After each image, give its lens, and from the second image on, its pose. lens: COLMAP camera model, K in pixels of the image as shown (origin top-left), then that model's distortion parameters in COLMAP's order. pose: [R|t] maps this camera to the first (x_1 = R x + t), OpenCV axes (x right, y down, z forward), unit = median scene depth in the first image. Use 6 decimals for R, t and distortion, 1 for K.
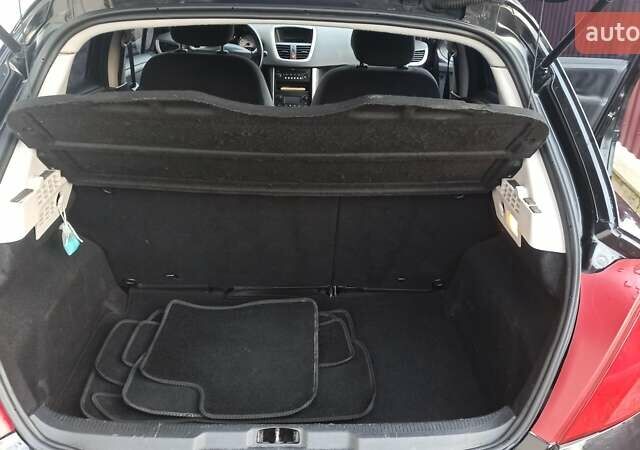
lens RADIAL K [[595.2, 0, 320.0], [0, 595.2, 225.0], [0, 0, 1]] dist [0.043859, -0.007478]
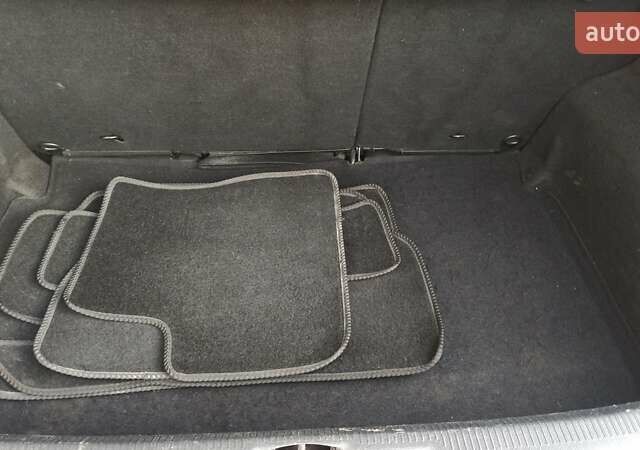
lens RADIAL K [[595.2, 0, 320.0], [0, 595.2, 225.0], [0, 0, 1]] dist [0.043859, -0.007478]
pose [[0.999397, -0.022186, 0.026694, -0.044102], [0.014090, 0.962150, 0.272156, 0.001641], [-0.031722, -0.271616, 0.961883, 0.360664]]
